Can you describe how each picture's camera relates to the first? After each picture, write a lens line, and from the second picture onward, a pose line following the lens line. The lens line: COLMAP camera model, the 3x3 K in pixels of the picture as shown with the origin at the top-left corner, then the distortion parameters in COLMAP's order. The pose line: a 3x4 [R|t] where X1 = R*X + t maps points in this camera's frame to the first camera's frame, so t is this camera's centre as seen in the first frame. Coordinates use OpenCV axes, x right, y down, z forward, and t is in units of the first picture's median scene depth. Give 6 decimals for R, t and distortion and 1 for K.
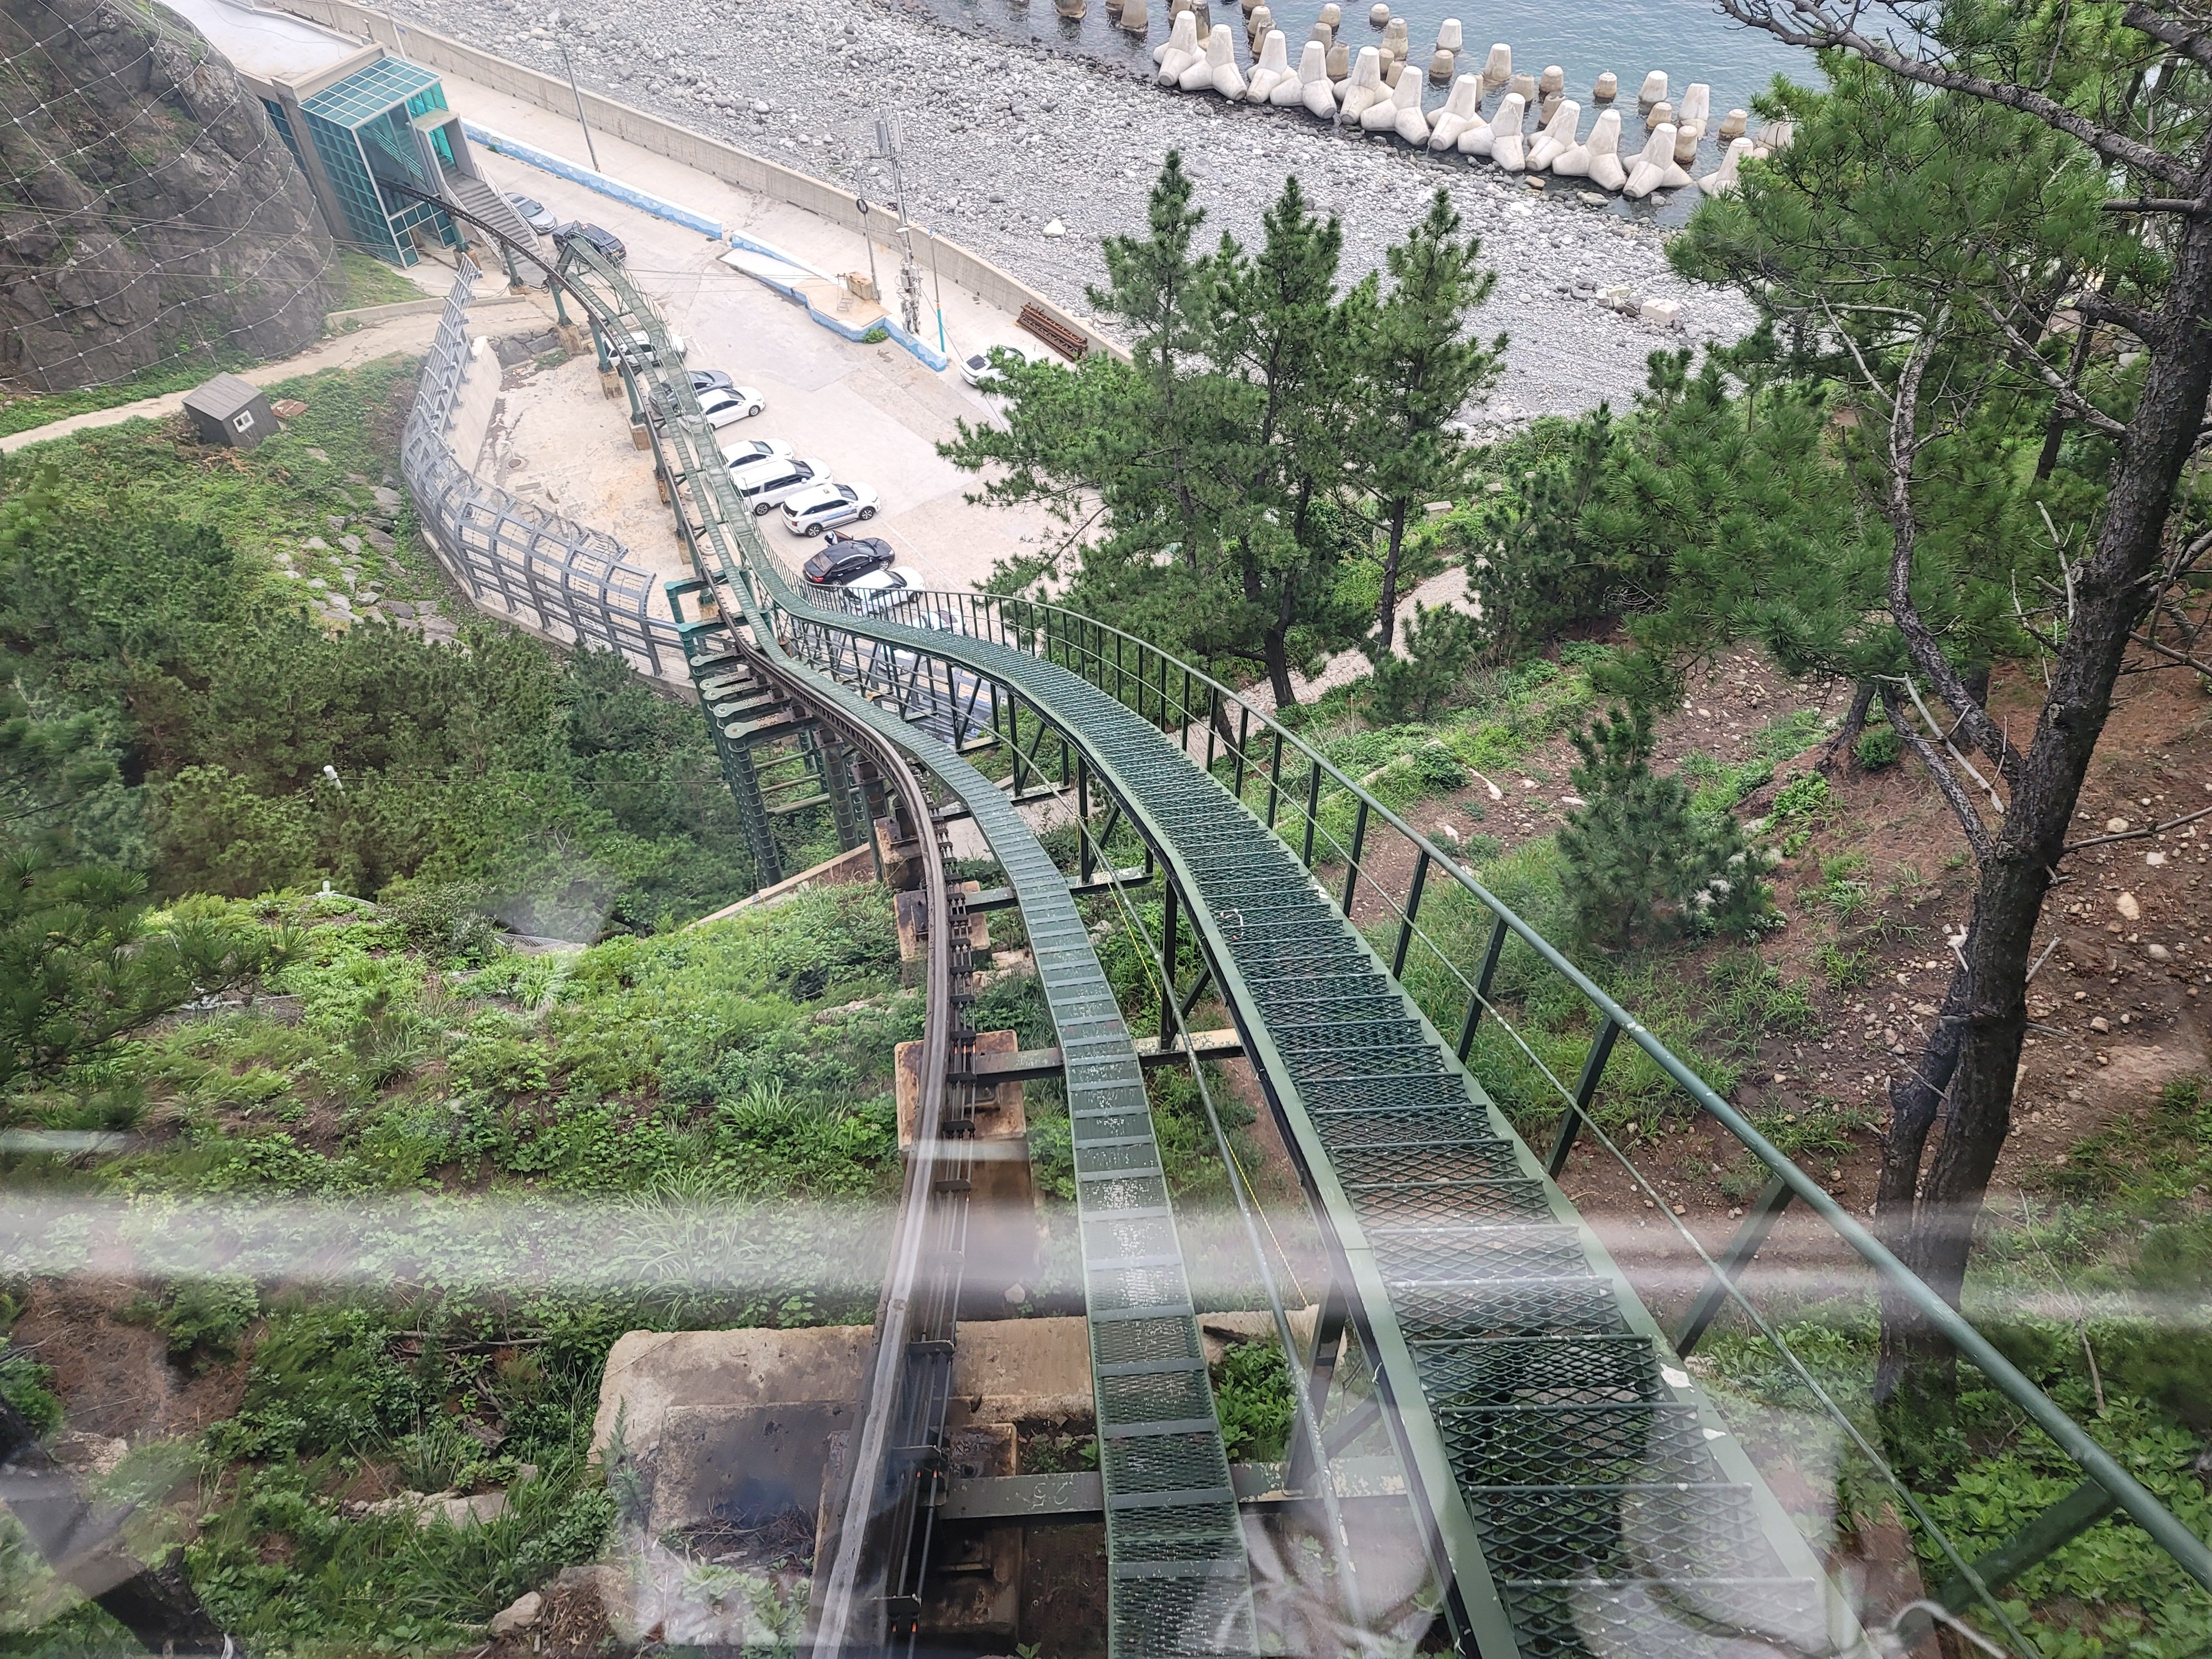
lens RADIAL K [[1618.0, 0, 1125.9], [0, 1618.0, 808.0], [0, 0, 1]] dist [0.071952, -0.052911]
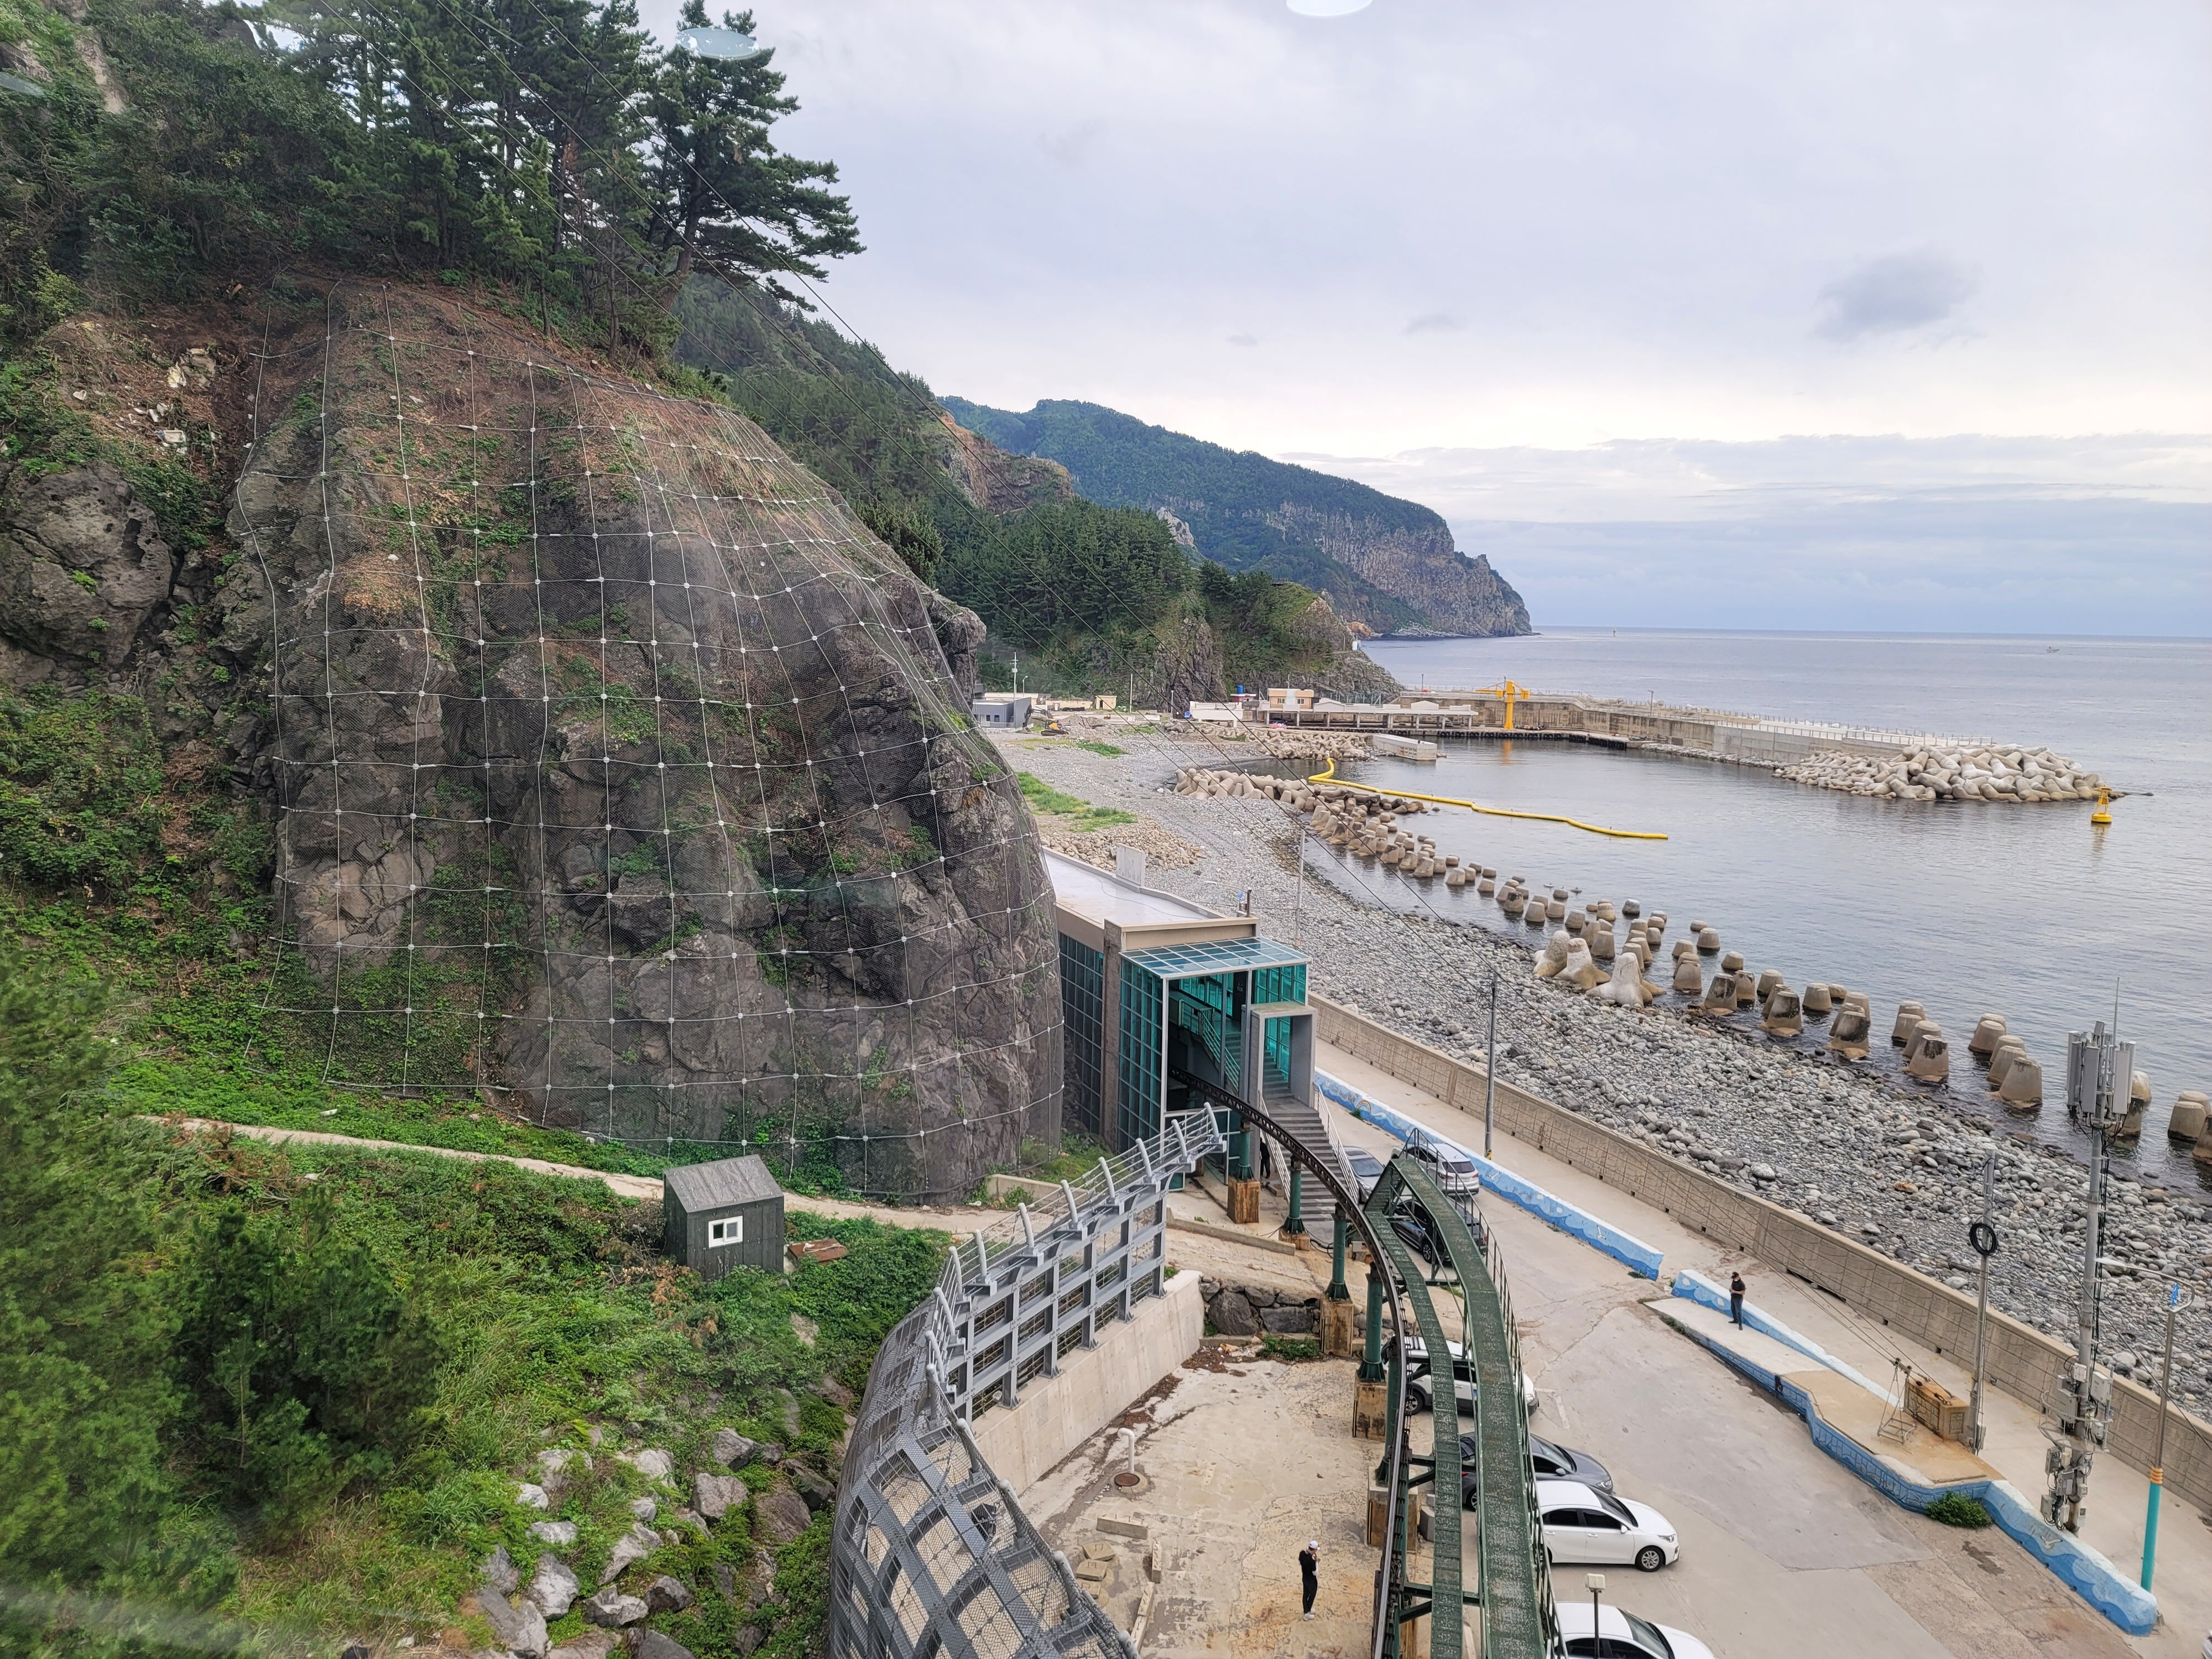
lens RADIAL K [[1618.0, 0, 1108.5], [0, 1618.0, 834.4], [0, 0, 1]] dist [0.071952, -0.052911]
pose [[0.829029, 0.097198, -0.550693, -0.161125], [-0.438788, 0.723552, -0.532857, -0.110567], [0.346663, 0.683392, 0.642495, 0.695983]]
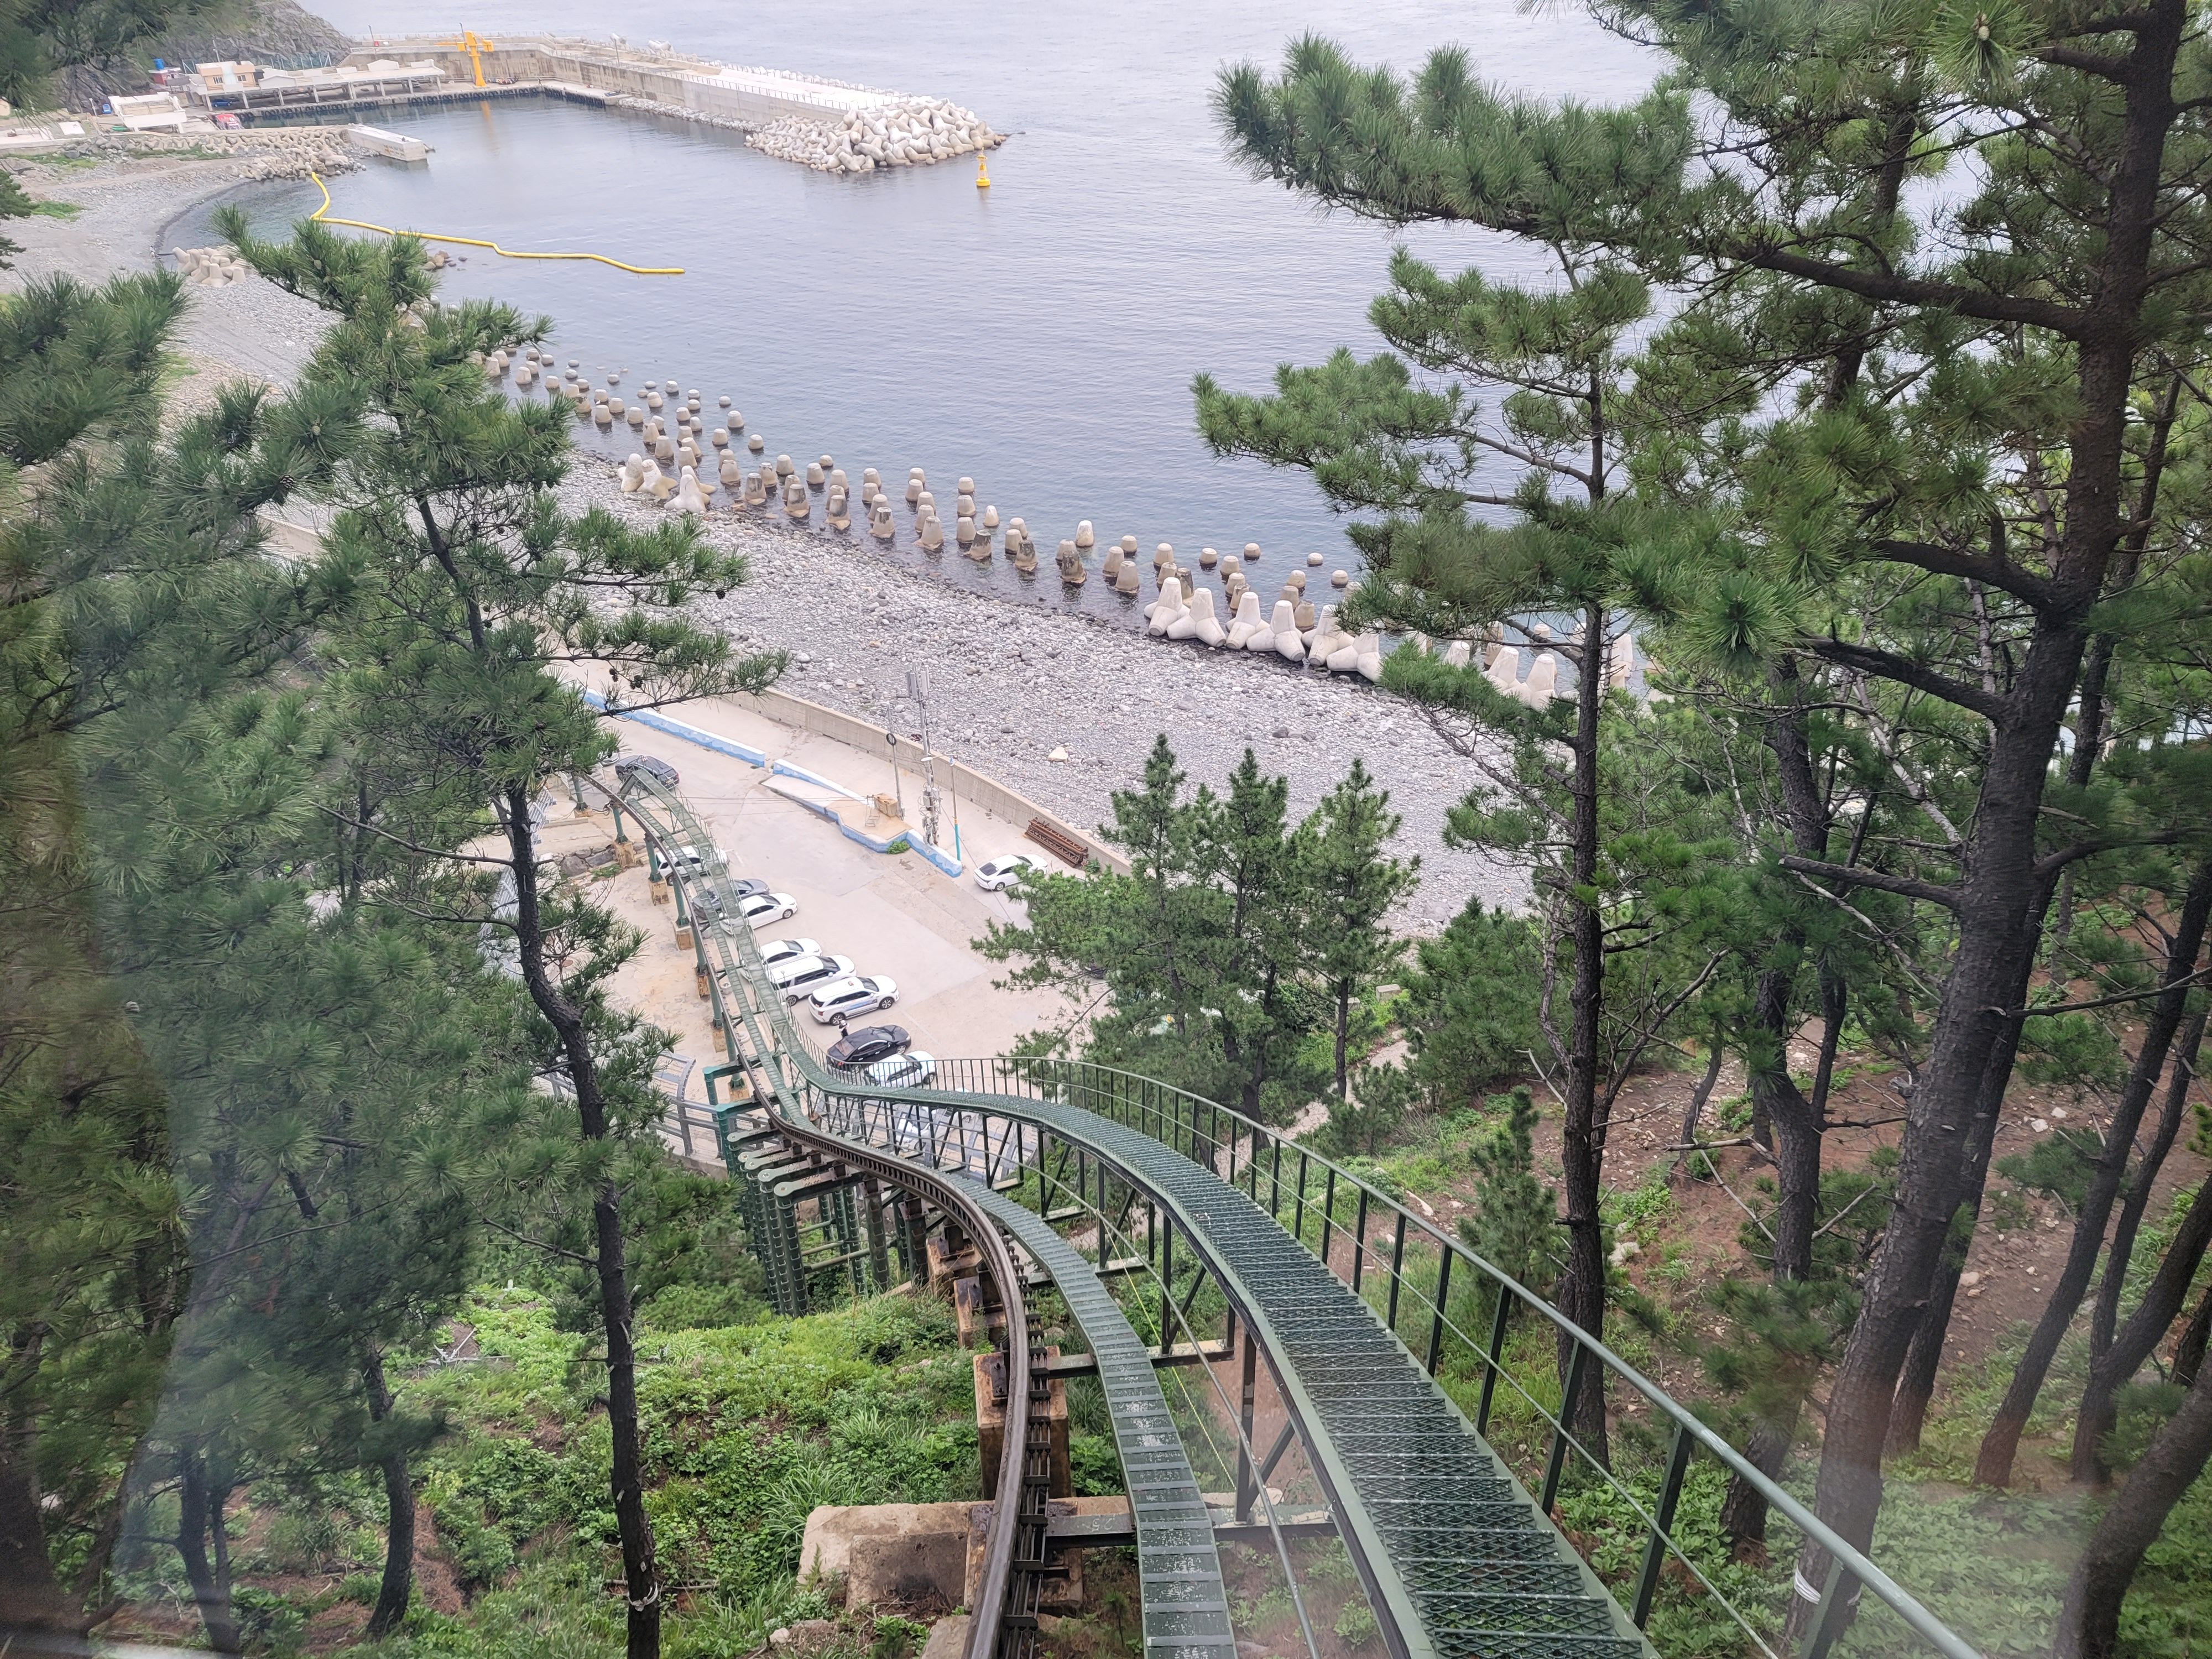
lens RADIAL K [[1618.0, 0, 1114.1], [0, 1618.0, 826.7], [0, 0, 1]] dist [0.071952, -0.052911]
pose [[0.999967, -0.007088, -0.003886, -0.002170], [0.005681, 0.958233, -0.285932, 0.020774], [0.005750, 0.285900, 0.958242, -0.091650]]
